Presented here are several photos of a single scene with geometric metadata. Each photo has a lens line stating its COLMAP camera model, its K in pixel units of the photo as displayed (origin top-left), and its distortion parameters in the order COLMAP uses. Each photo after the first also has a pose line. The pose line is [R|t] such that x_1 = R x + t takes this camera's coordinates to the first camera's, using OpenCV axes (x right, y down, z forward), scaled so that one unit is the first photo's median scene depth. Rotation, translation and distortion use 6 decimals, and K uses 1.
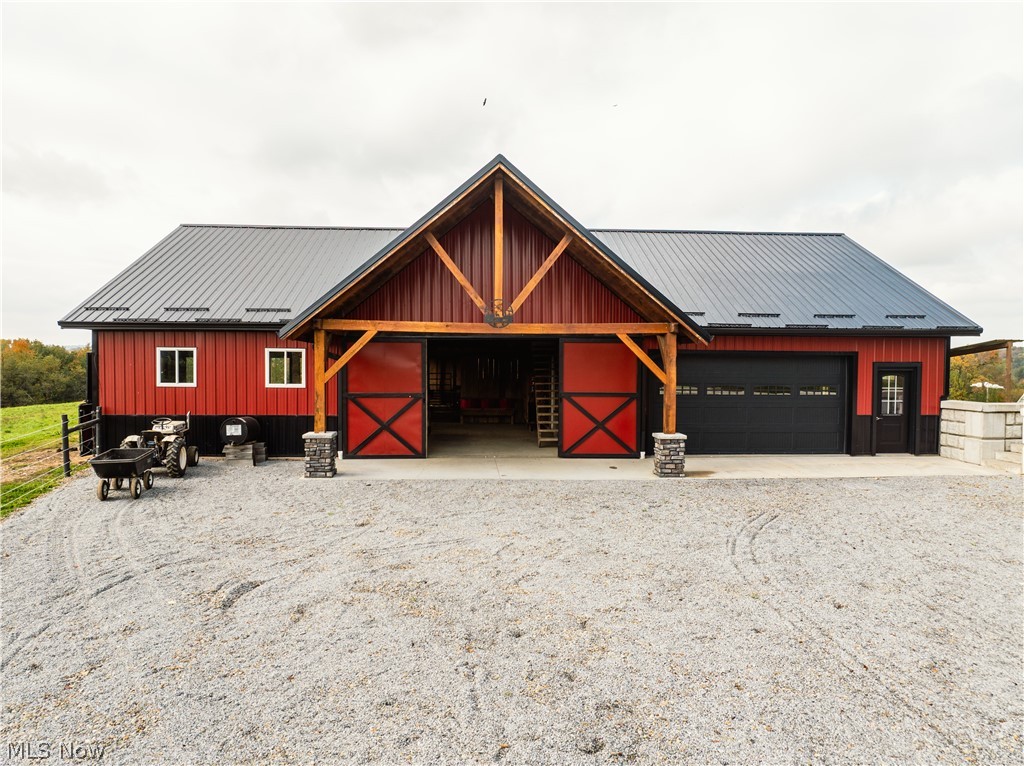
lens RADIAL K [[718.9, 0, 516.6], [0, 718.9, 381.7], [0, 0, 1]] dist [-0.042017, 0.004149]
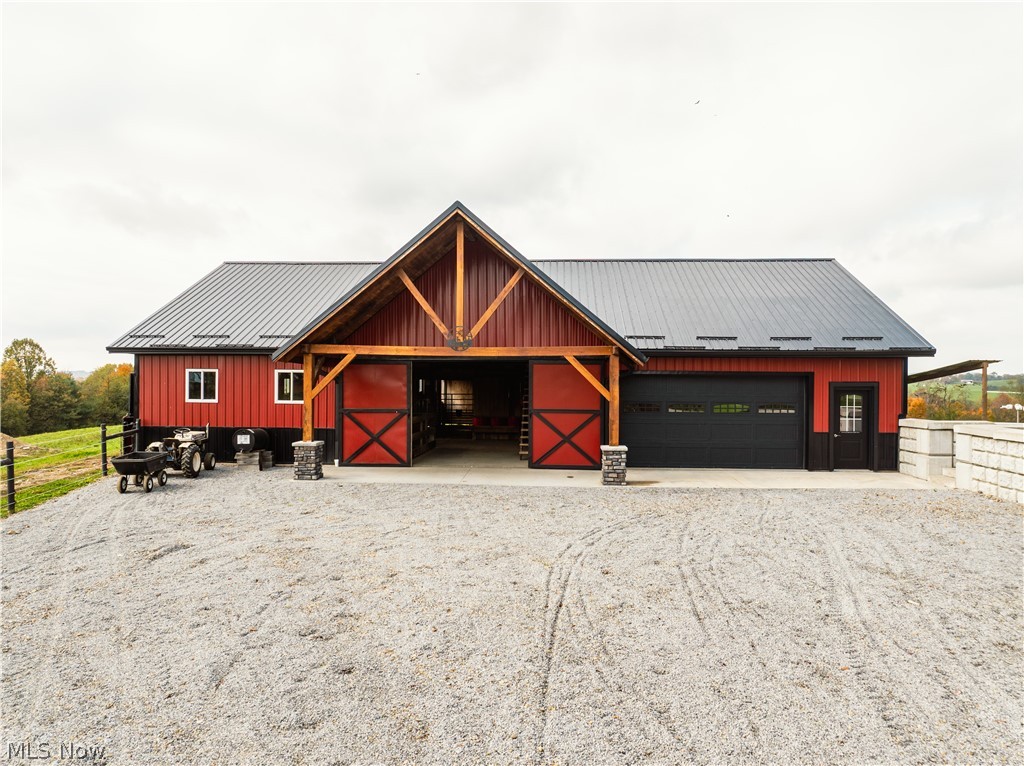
lens RADIAL K [[718.9, 0, 516.6], [0, 718.9, 381.7], [0, 0, 1]] dist [-0.042017, 0.004149]
pose [[0.993368, 0.000345, -0.114977, 0.176768], [-0.004220, 0.999431, -0.033461, 0.010242], [0.114900, 0.033725, 0.992804, -0.109032]]
